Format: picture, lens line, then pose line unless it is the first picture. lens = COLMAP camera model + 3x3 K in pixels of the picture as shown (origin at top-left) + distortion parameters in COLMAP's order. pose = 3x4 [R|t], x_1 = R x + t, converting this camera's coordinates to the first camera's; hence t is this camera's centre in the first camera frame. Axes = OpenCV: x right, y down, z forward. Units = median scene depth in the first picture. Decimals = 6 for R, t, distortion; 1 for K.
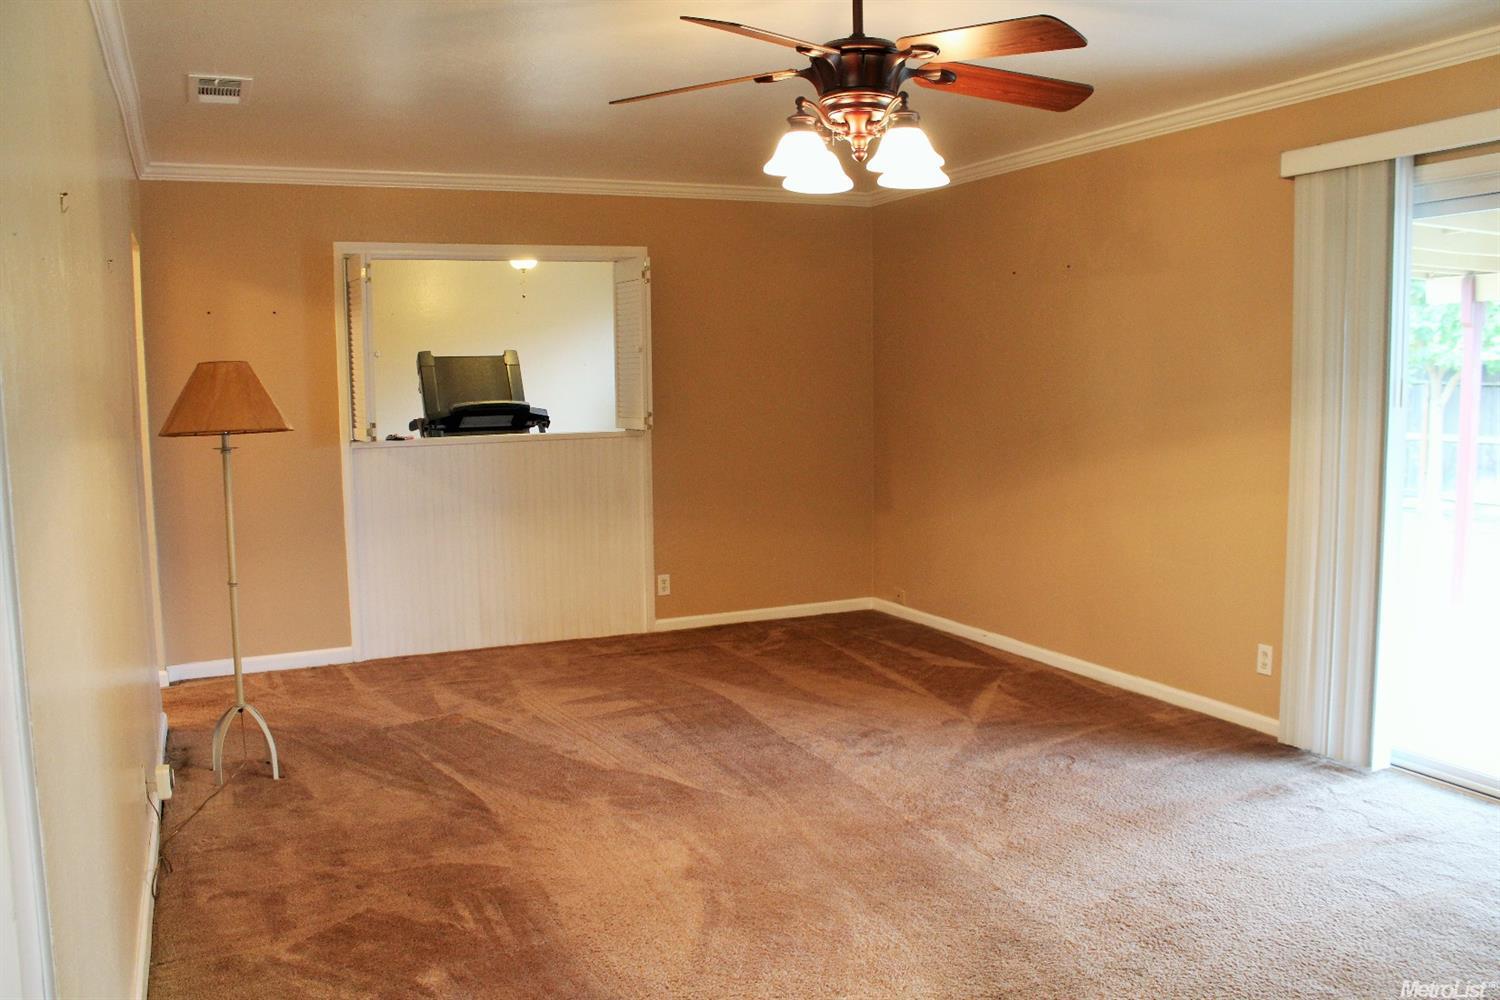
lens RADIAL K [[1218.4, 0, 750.0], [0, 1218.4, 500.0], [0, 0, 1]] dist [-0.149015, 0.096044]
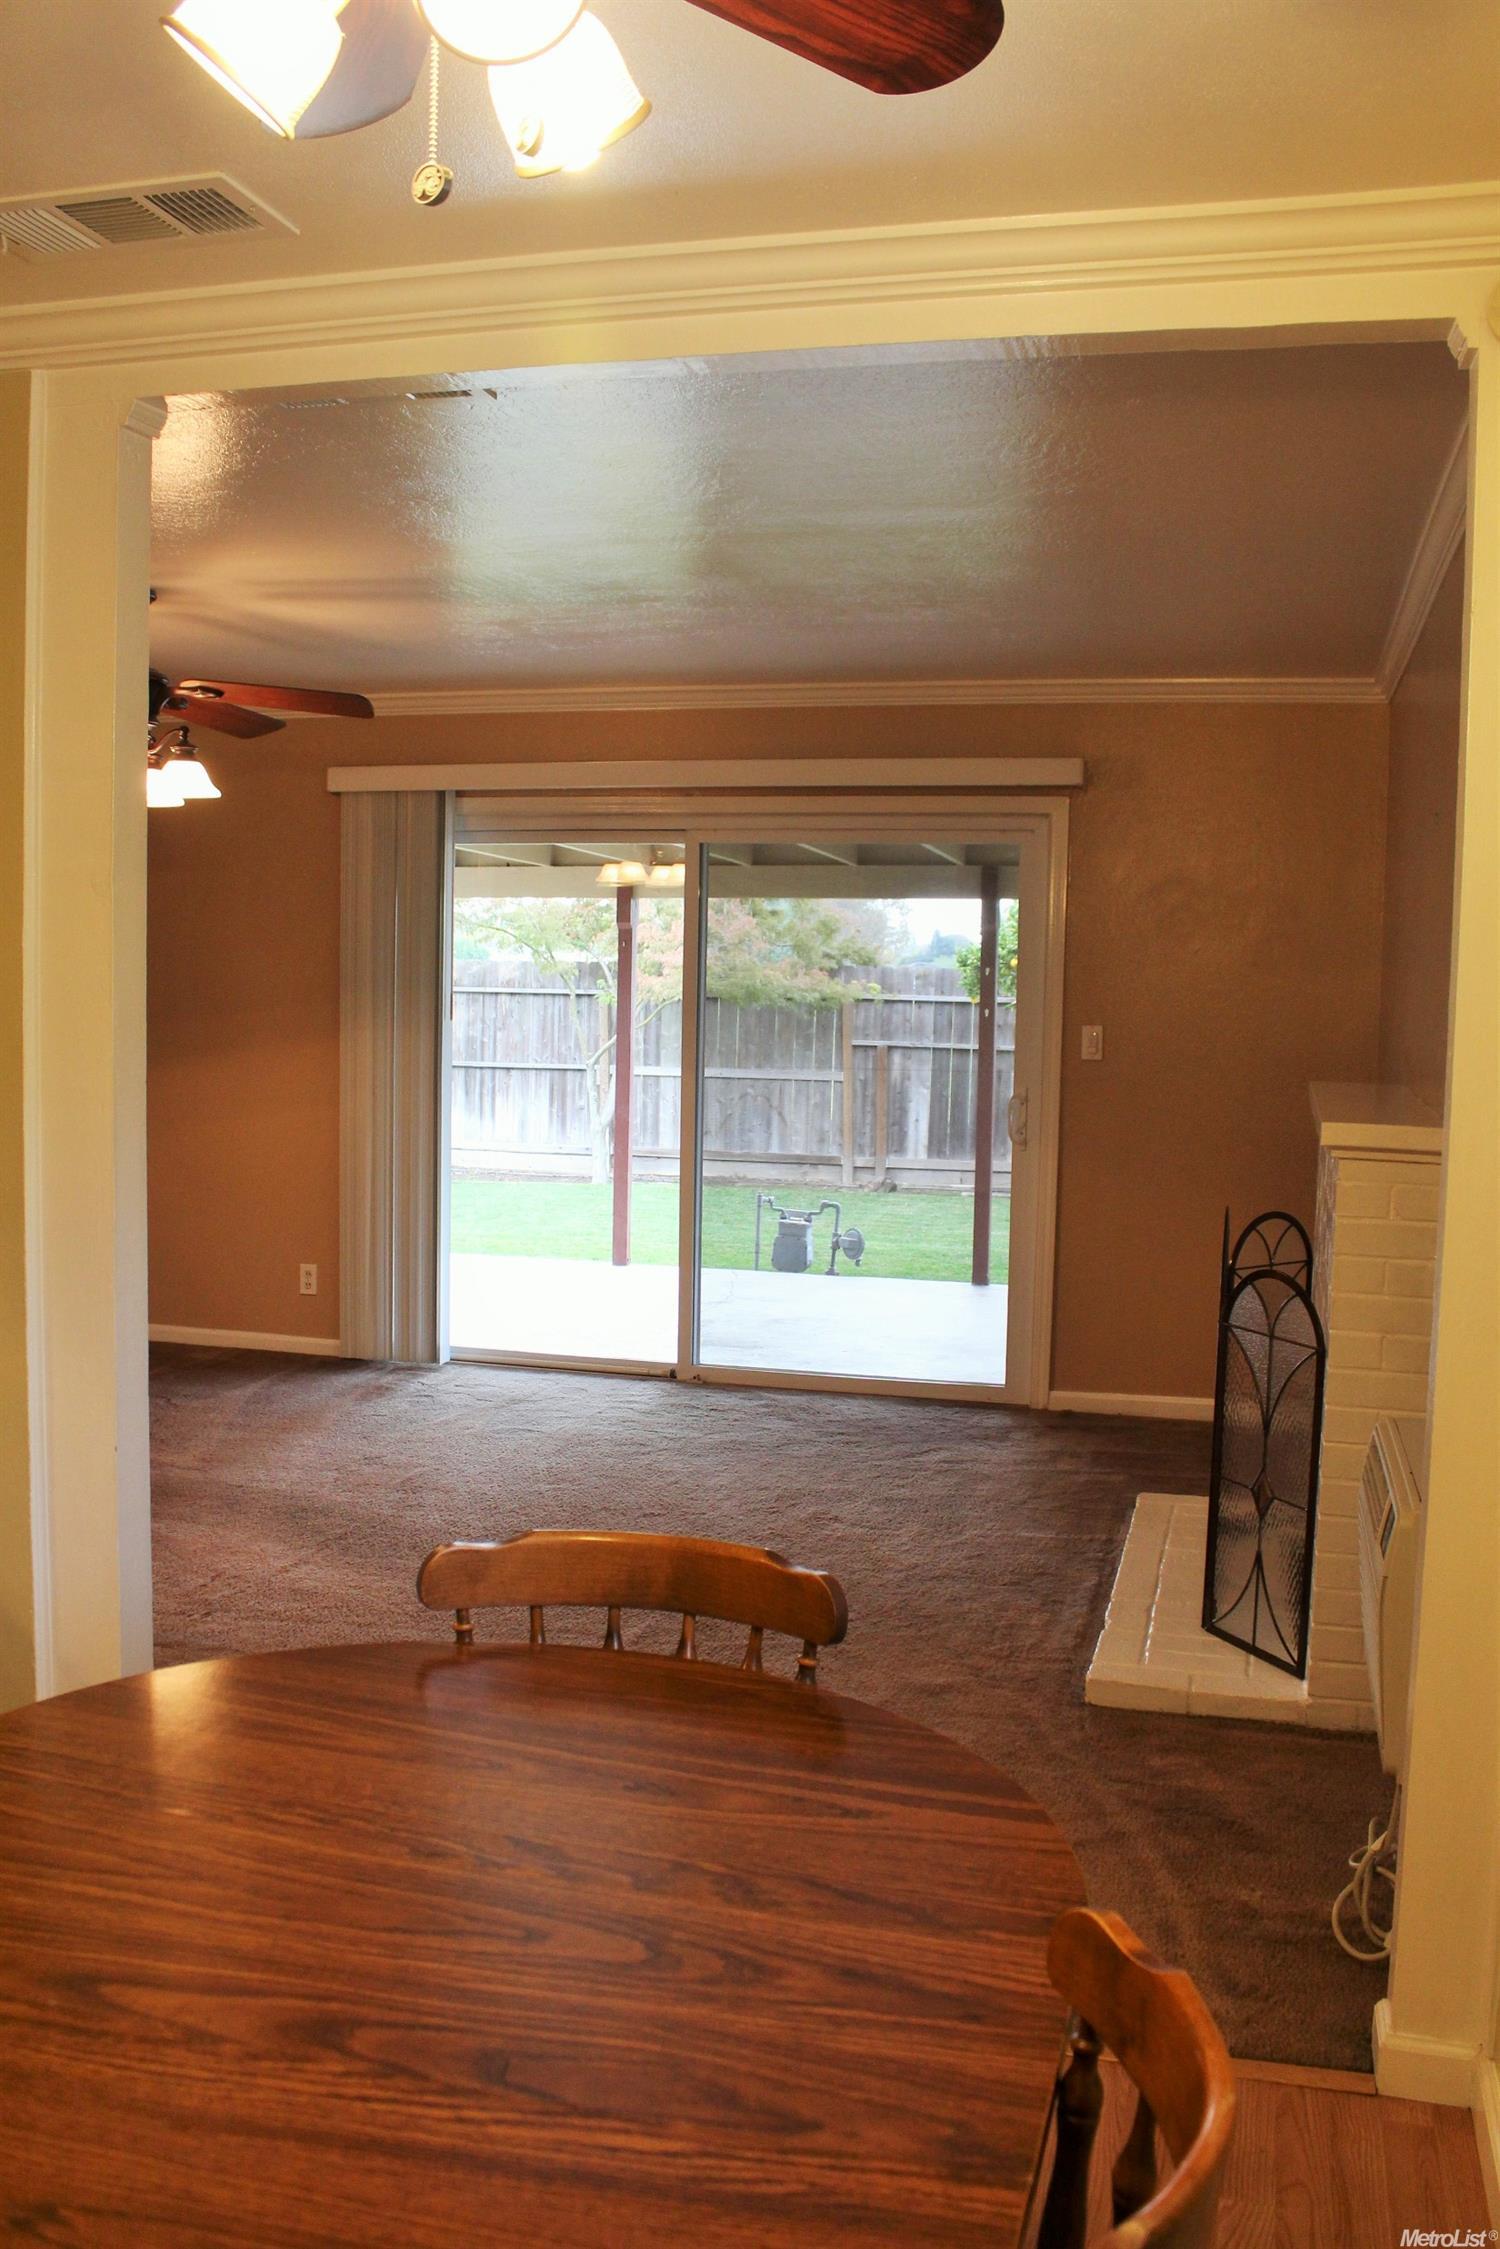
lens RADIAL K [[1826.7, 0, 750.0], [0, 1826.7, 1124.5], [0, 0, 1]] dist [-0.149015, 0.096044]
pose [[0.637338, -0.030584, 0.769977, -0.544381], [0.043835, 0.999033, 0.003399, 0.020612], [-0.769337, 0.031586, 0.638062, -0.267276]]
